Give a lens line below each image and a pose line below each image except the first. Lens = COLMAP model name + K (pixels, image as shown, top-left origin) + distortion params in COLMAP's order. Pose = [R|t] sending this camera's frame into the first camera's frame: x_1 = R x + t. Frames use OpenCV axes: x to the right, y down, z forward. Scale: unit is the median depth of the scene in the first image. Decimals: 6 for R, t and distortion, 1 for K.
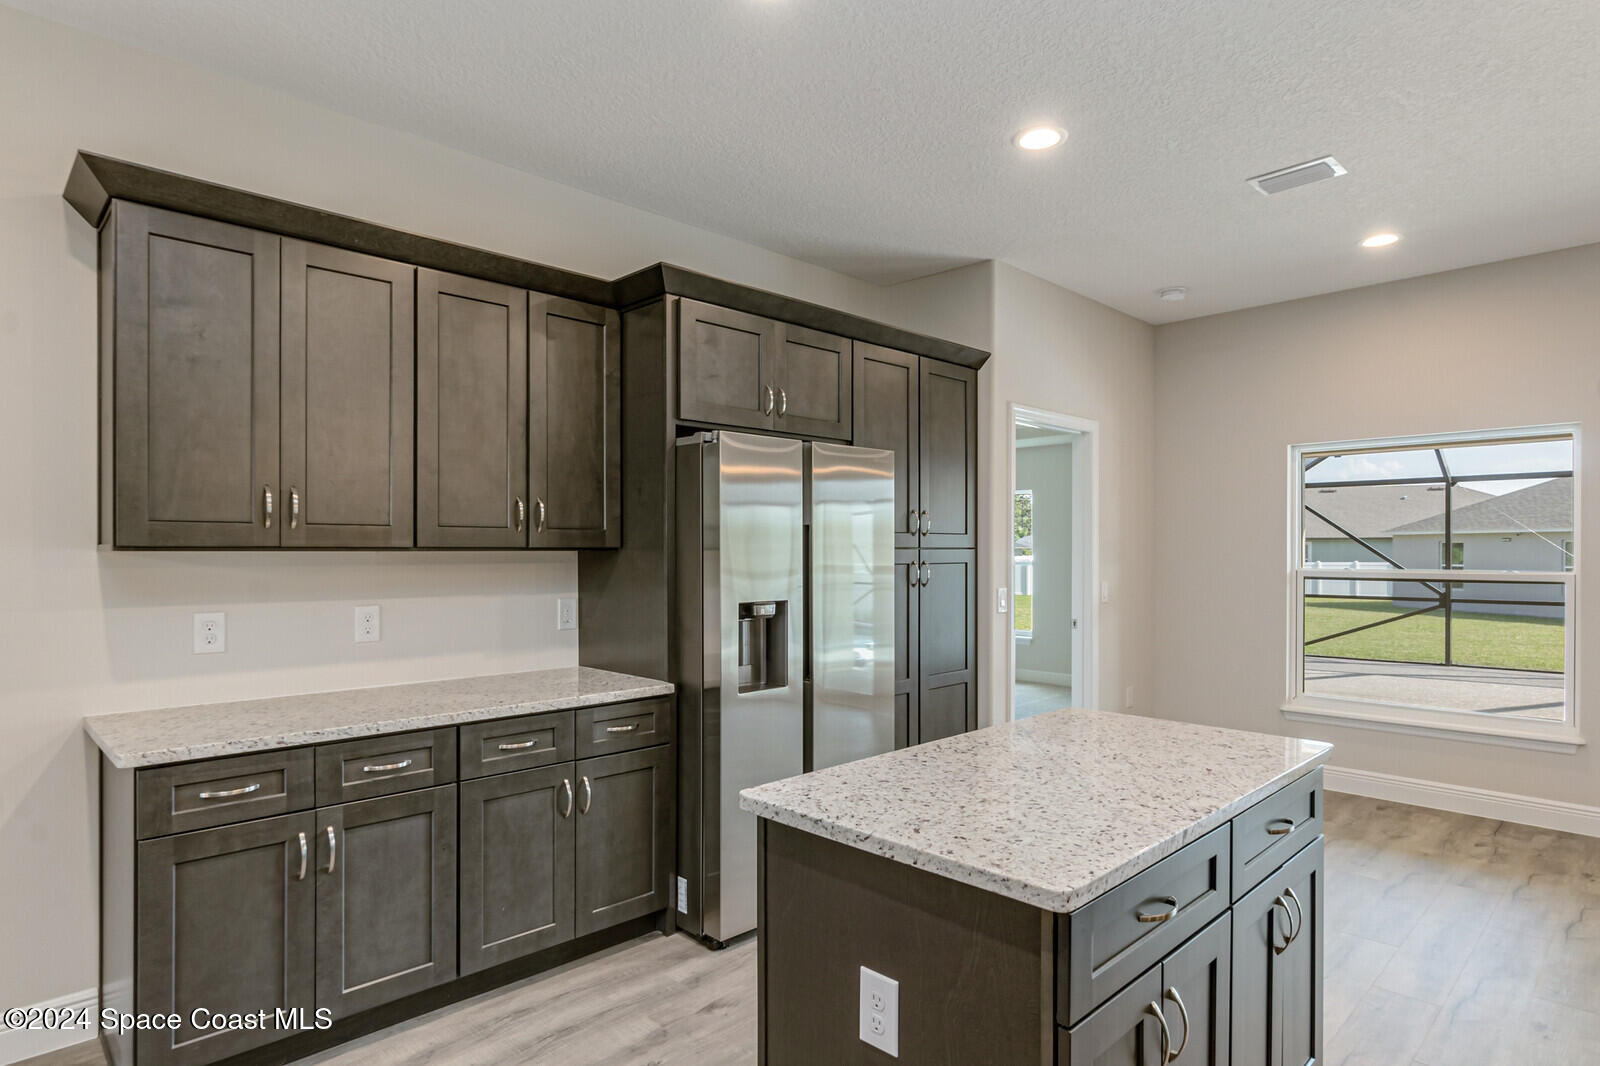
lens RADIAL K [[874.1, 0, 800.6], [0, 874.1, 541.2], [0, 0, 1]] dist [-0.001252, -0.000202]
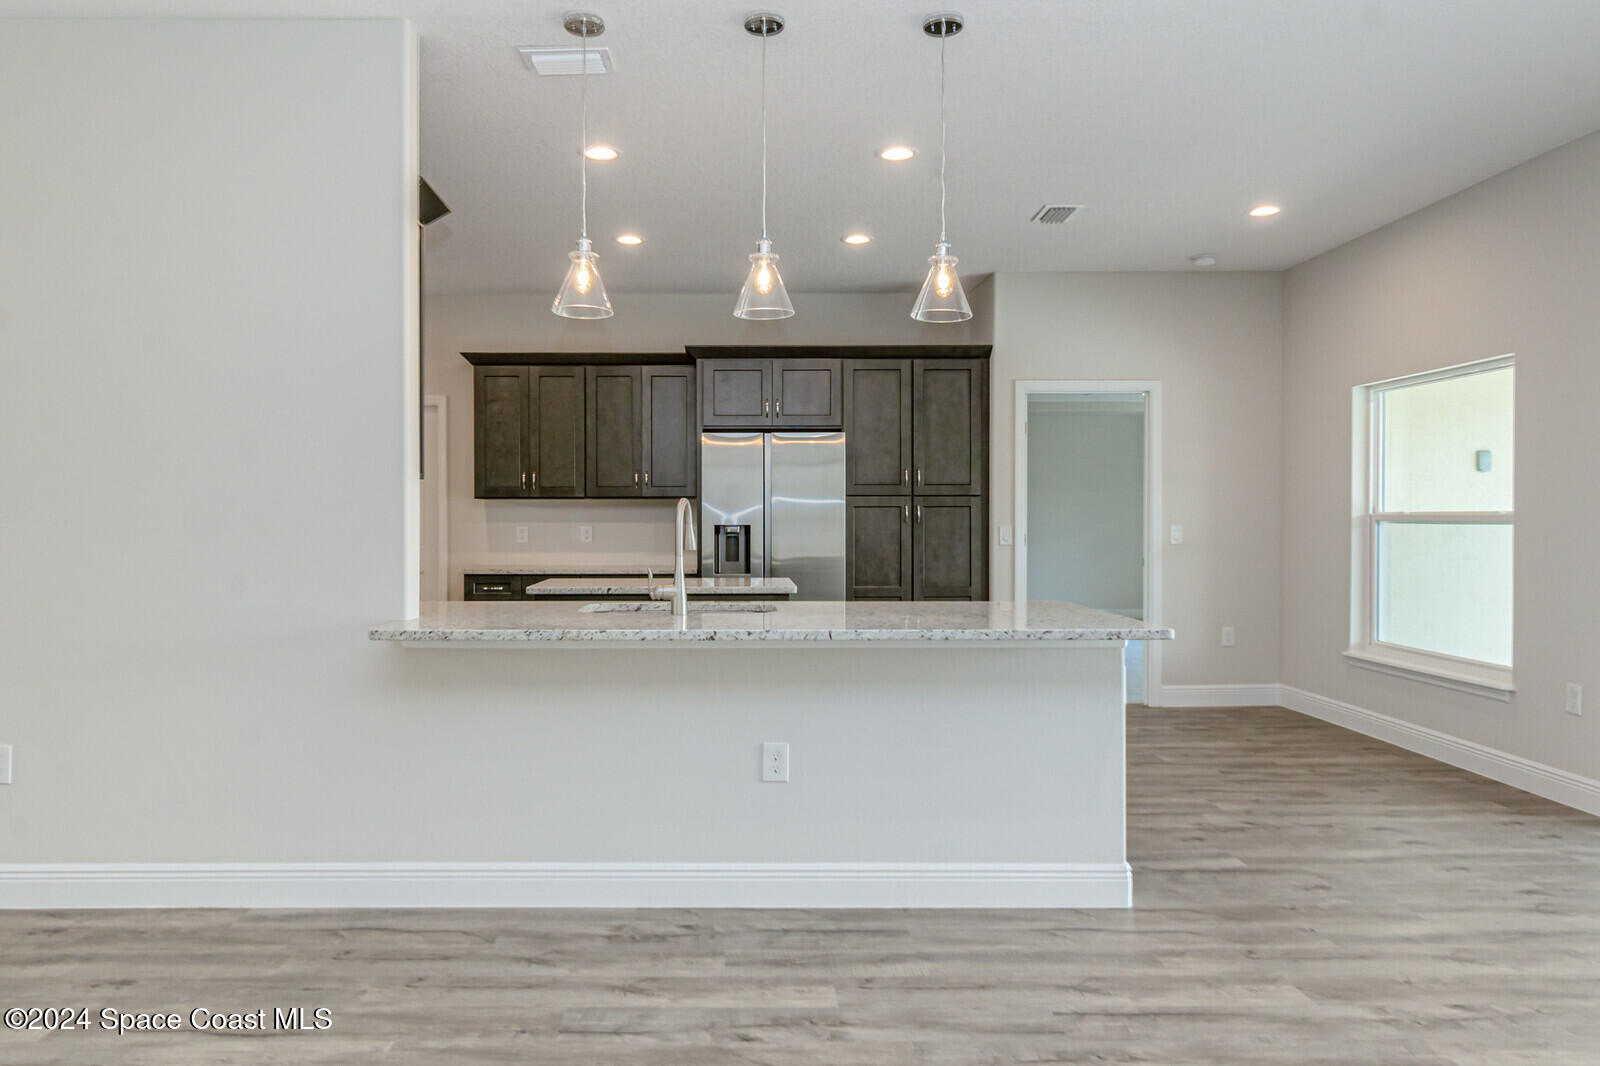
lens RADIAL K [[1048.1, 0, 796.0], [0, 1048.1, 530.3], [0, 0, 1]] dist [0.000235, 0.000093]
pose [[0.734495, 0.004065, -0.678602, 1.551230], [0.008564, 0.999847, 0.015258, 0.049494], [0.678561, -0.017018, 0.734347, -0.505255]]
